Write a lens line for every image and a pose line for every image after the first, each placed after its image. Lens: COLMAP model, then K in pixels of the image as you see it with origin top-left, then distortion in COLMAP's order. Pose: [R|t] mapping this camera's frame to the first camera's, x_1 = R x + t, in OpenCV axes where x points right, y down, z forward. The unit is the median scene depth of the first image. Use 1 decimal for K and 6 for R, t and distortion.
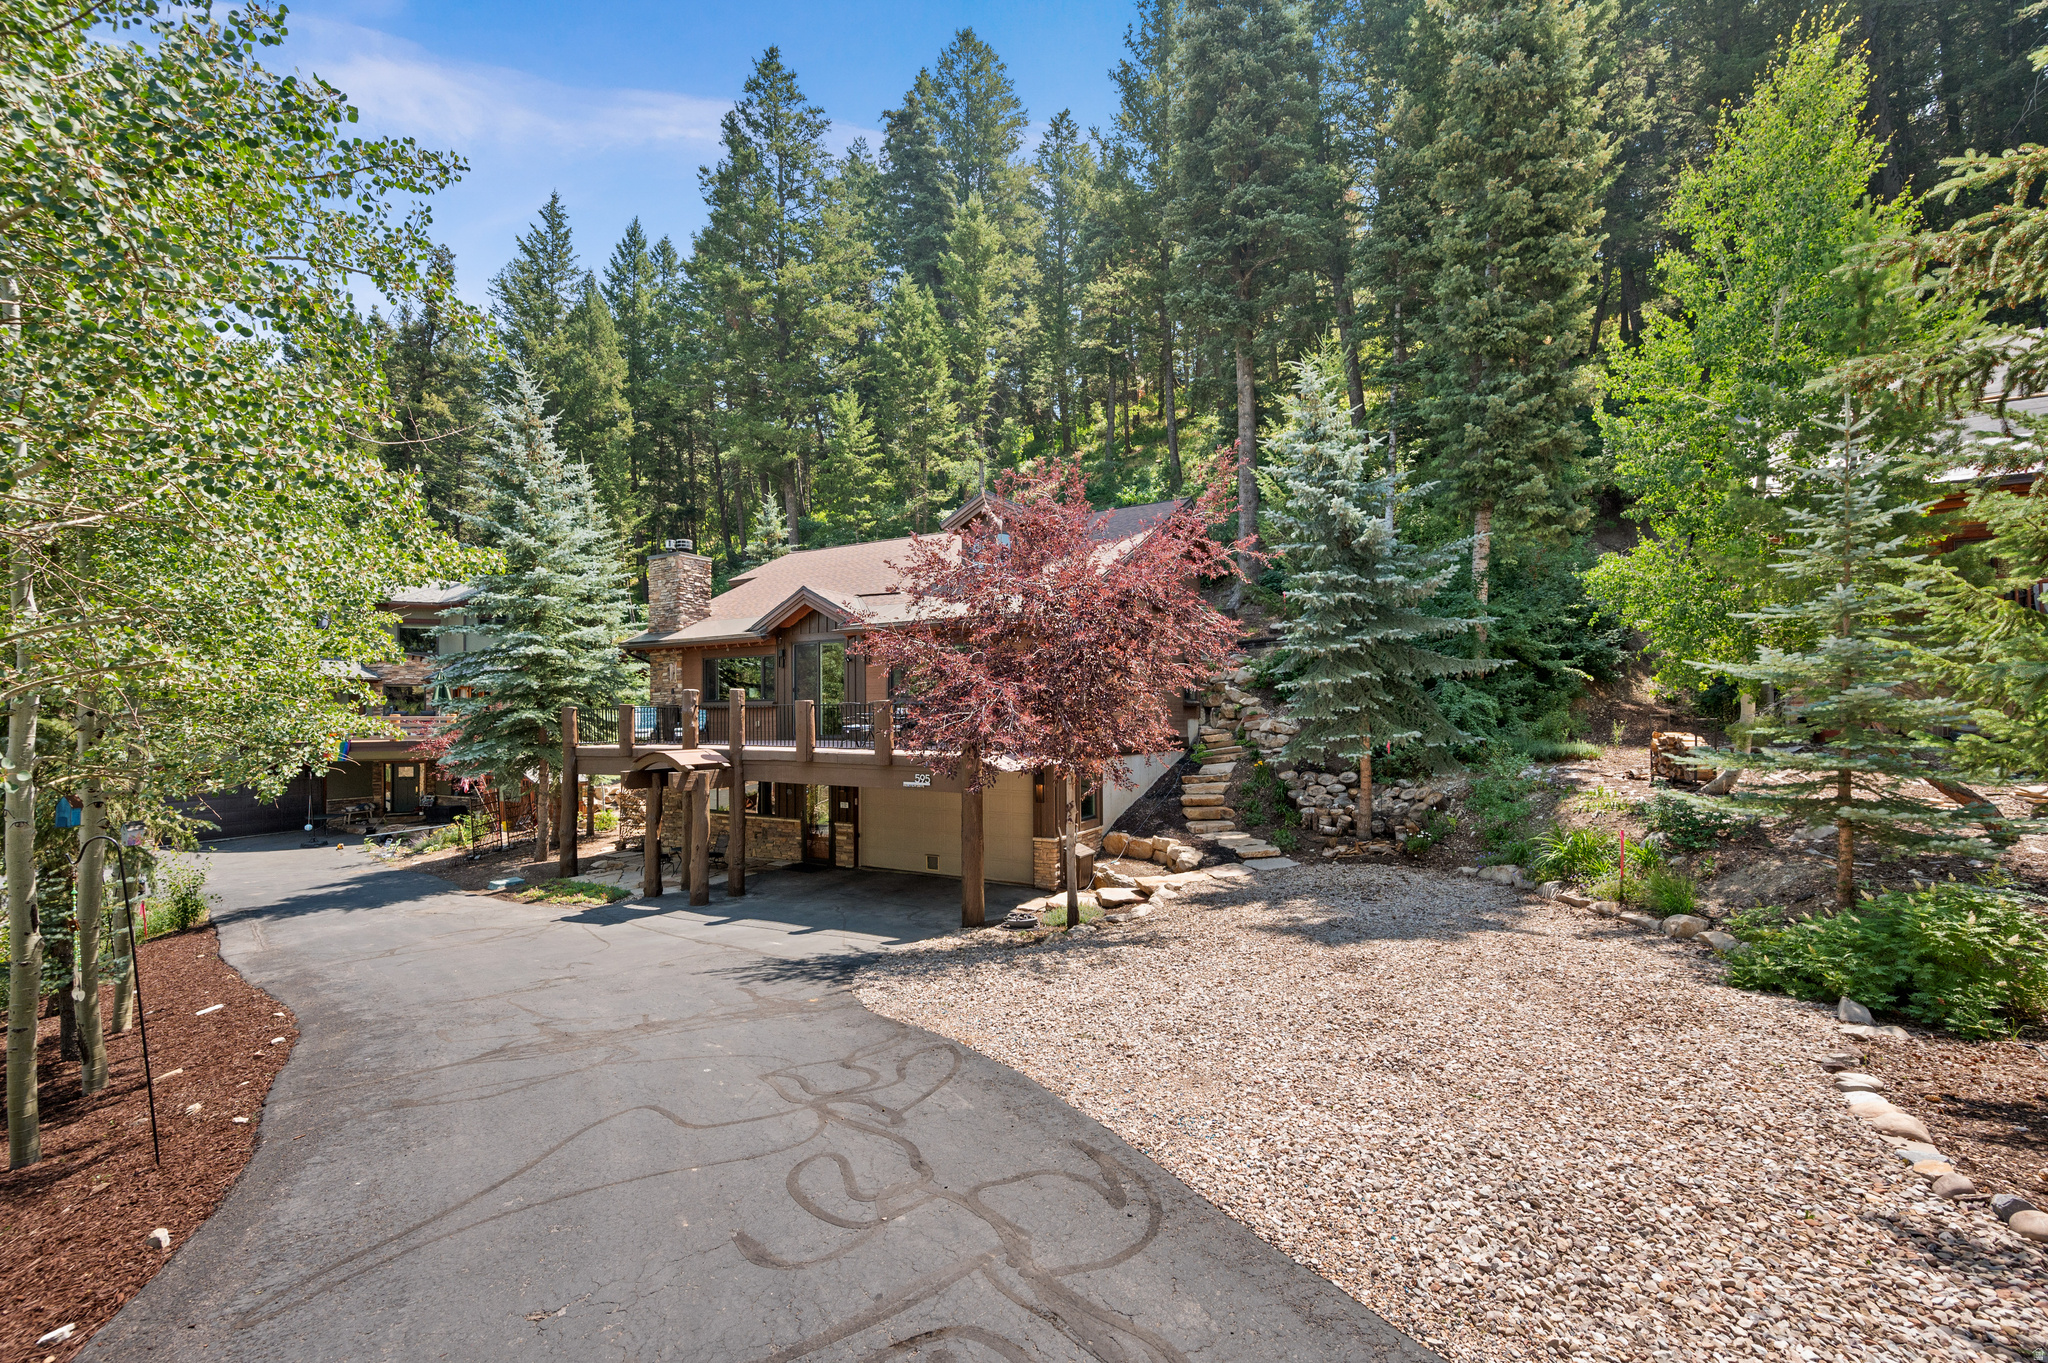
lens RADIAL K [[815.6, 0, 1021.2], [0, 815.6, 729.4], [0, 0, 1]] dist [-0.002550, -0.000515]
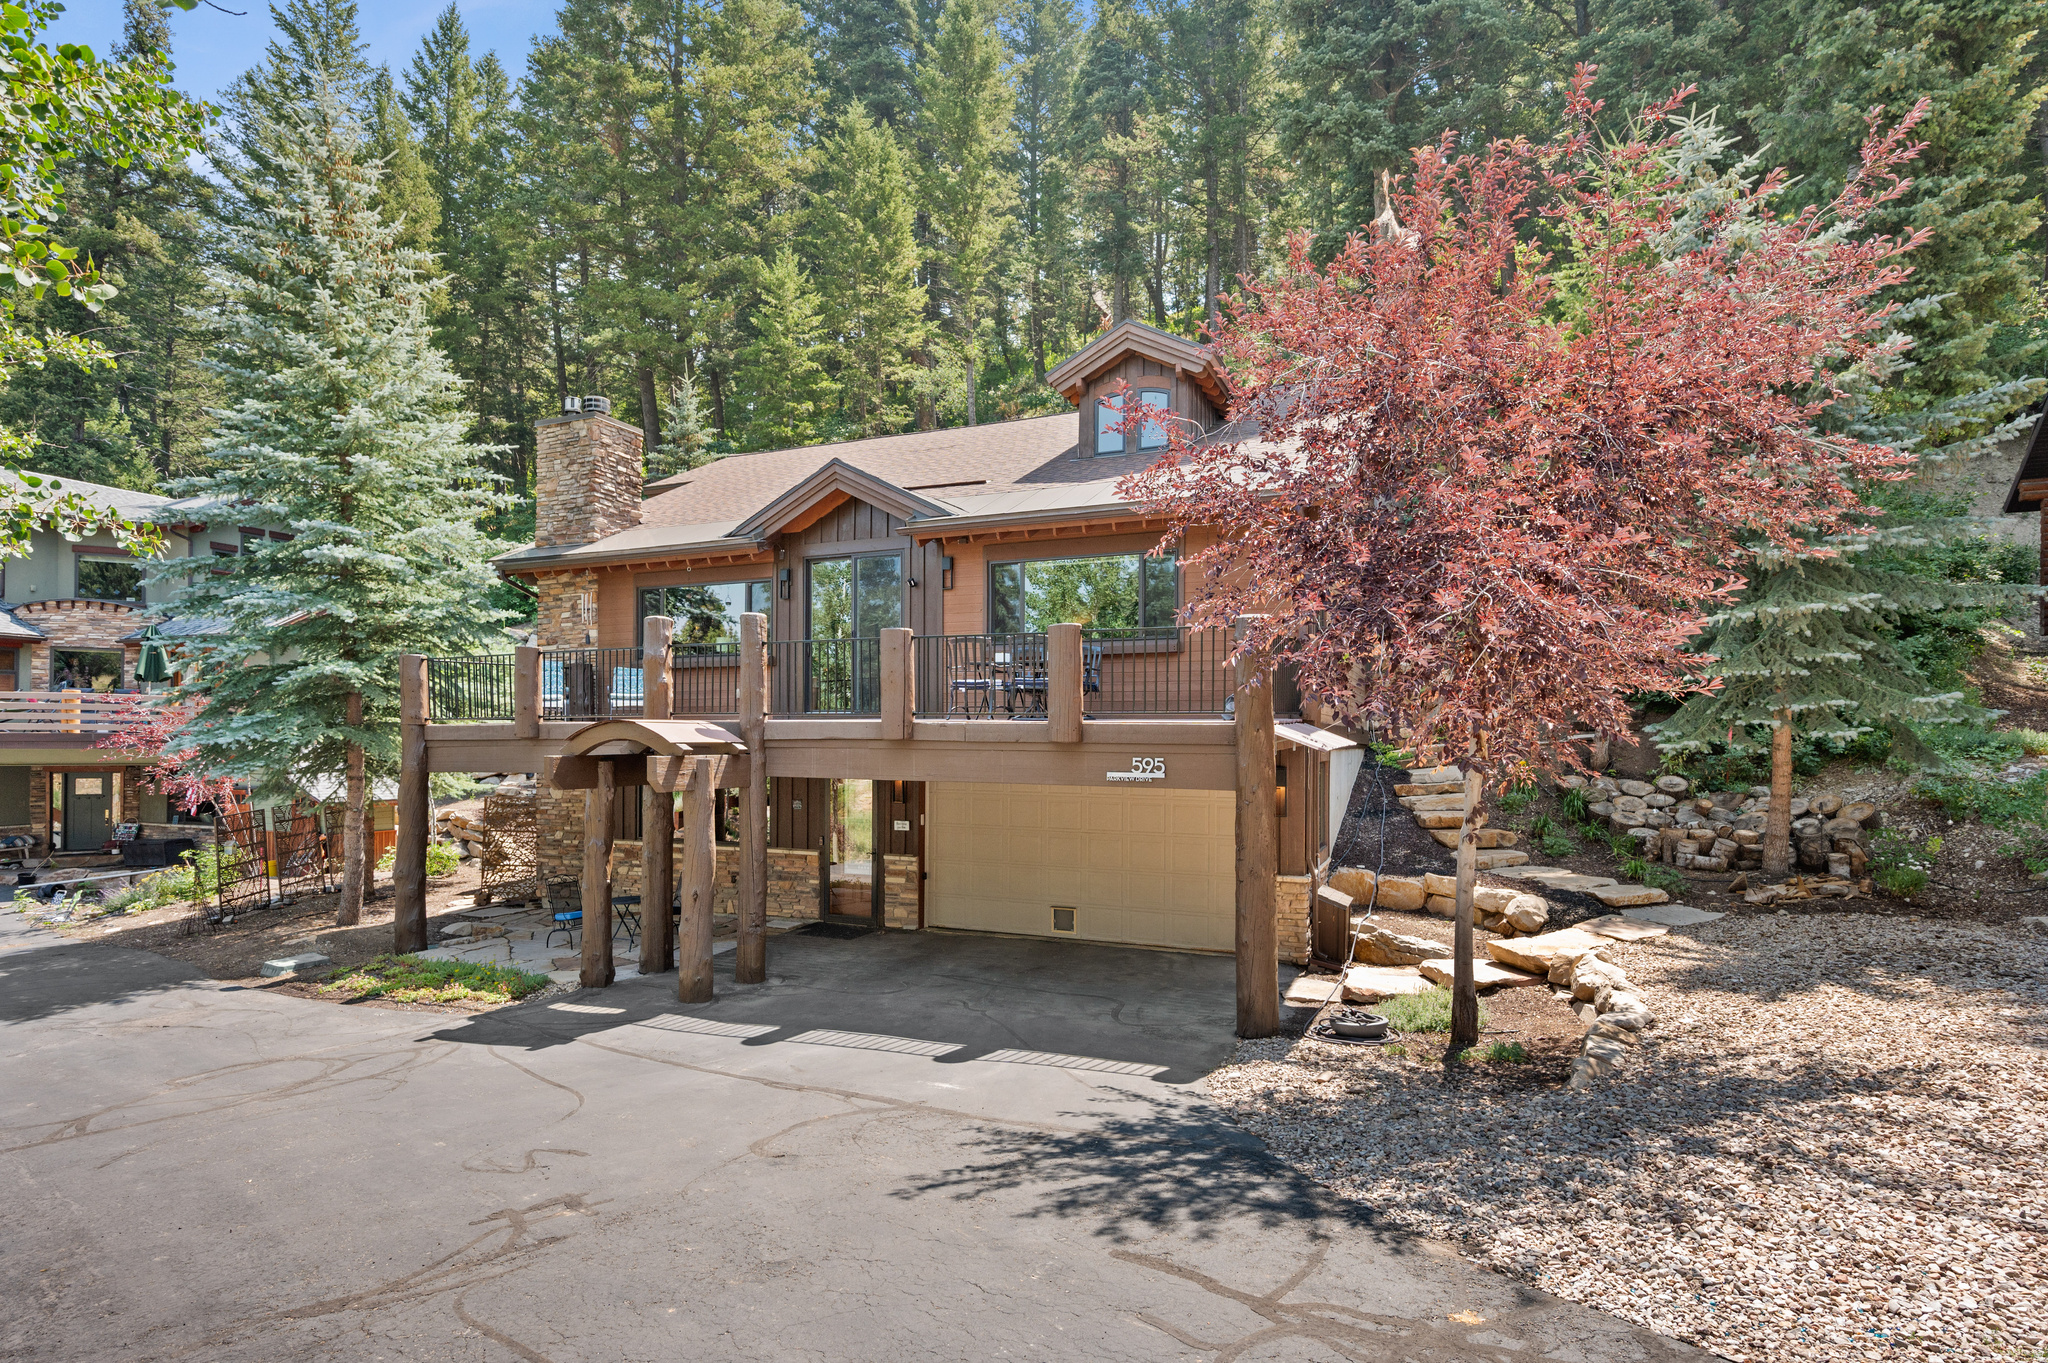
lens RADIAL K [[1017.6, 0, 1051.8], [0, 1017.6, 756.2], [0, 0, 1]] dist [-0.001870, -0.000867]
pose [[0.993189, 0.007647, 0.116267, -0.180364], [-0.007957, 0.999966, 0.002198, 0.036231], [-0.116246, -0.003108, 0.993216, 0.224580]]
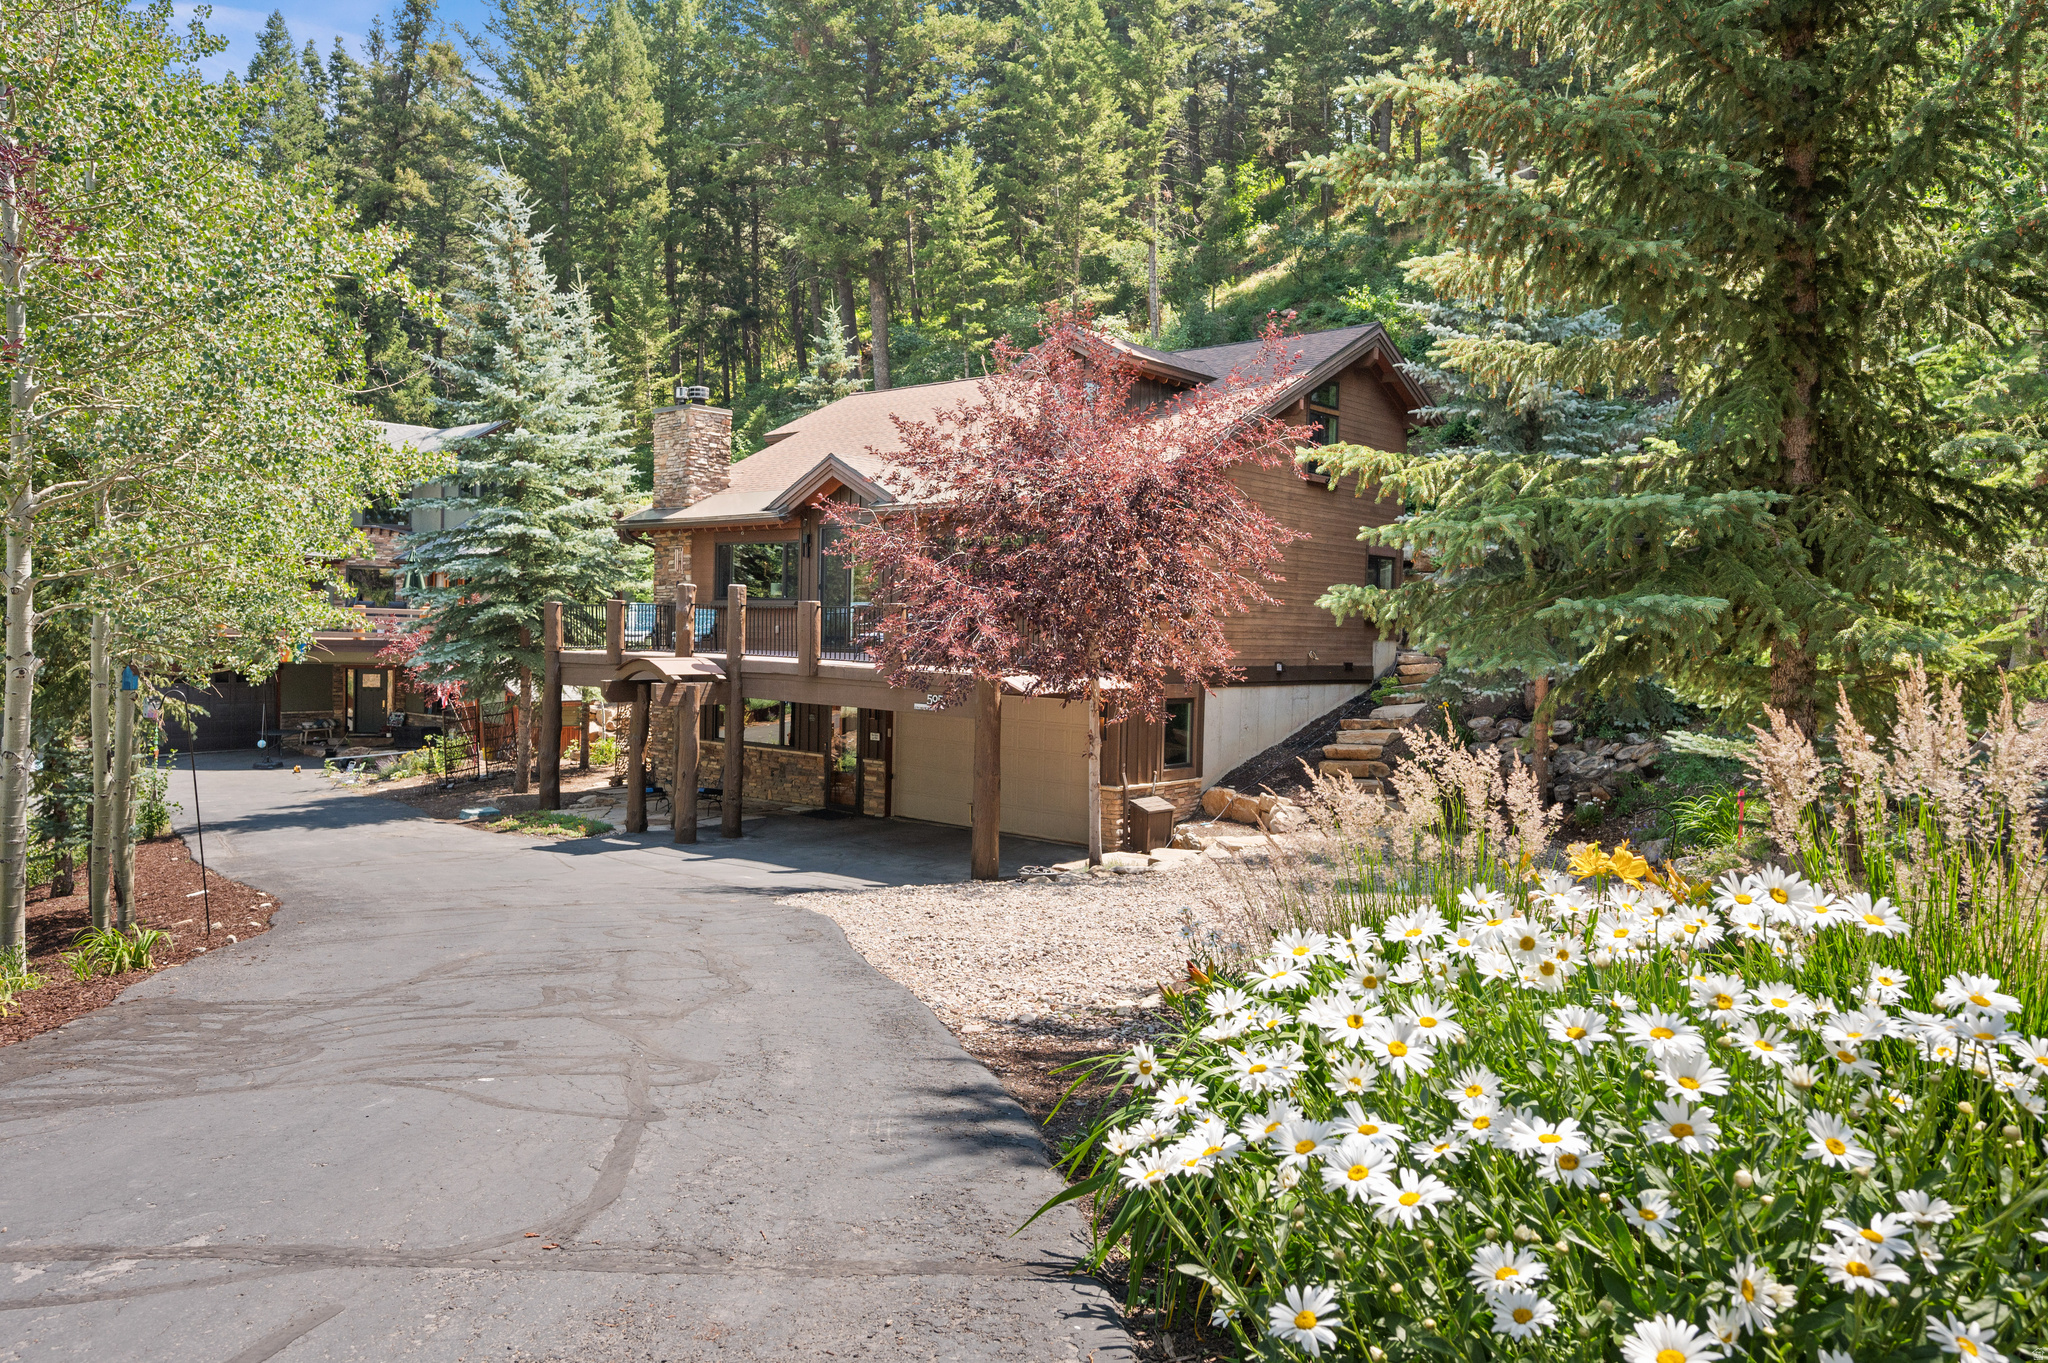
lens RADIAL K [[1321.7, 0, 1033.6], [0, 1321.7, 706.6], [0, 0, 1]] dist [-0.002558, -0.002365]
pose [[0.982880, 0.038609, -0.180158, 0.146724], [-0.031118, 0.998537, 0.044221, 0.003349], [0.181602, -0.037858, 0.982643, -0.195416]]
